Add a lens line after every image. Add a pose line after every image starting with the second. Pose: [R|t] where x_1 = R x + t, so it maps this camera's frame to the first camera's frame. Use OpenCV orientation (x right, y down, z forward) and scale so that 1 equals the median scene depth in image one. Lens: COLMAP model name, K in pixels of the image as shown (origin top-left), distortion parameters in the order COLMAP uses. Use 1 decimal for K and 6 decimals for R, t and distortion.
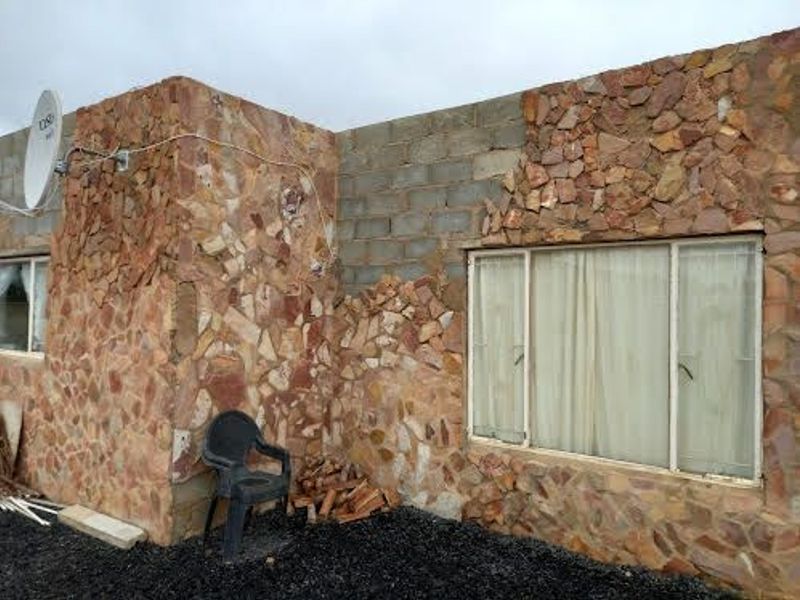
lens RADIAL K [[583.5, 0, 400.0], [0, 583.5, 300.0], [0, 0, 1]] dist [0.092288, -0.078407]
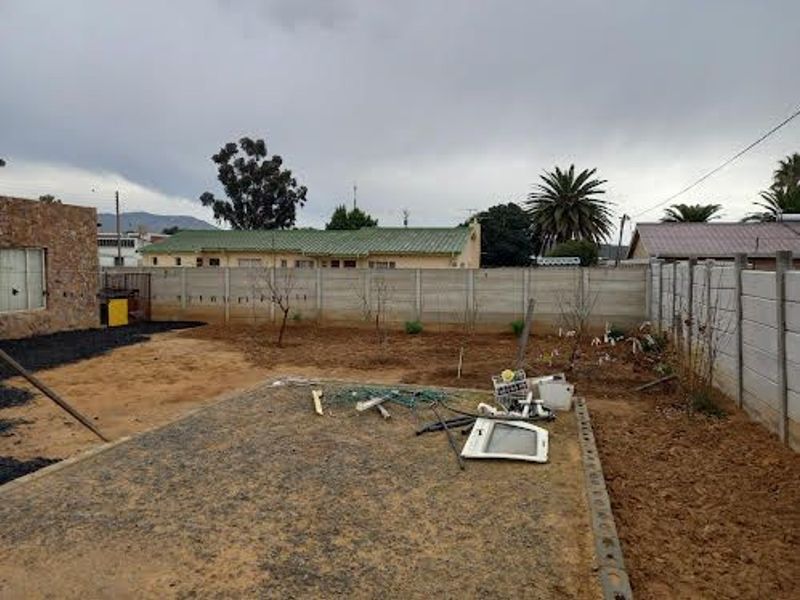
lens RADIAL K [[583.5, 0, 400.0], [0, 583.5, 300.0], [0, 0, 1]] dist [0.092288, -0.078407]
pose [[-0.360453, -0.069888, 0.930156, -3.897437], [-0.015945, 0.997505, 0.068769, -0.070179], [-0.932641, 0.009956, -0.360668, 0.177646]]
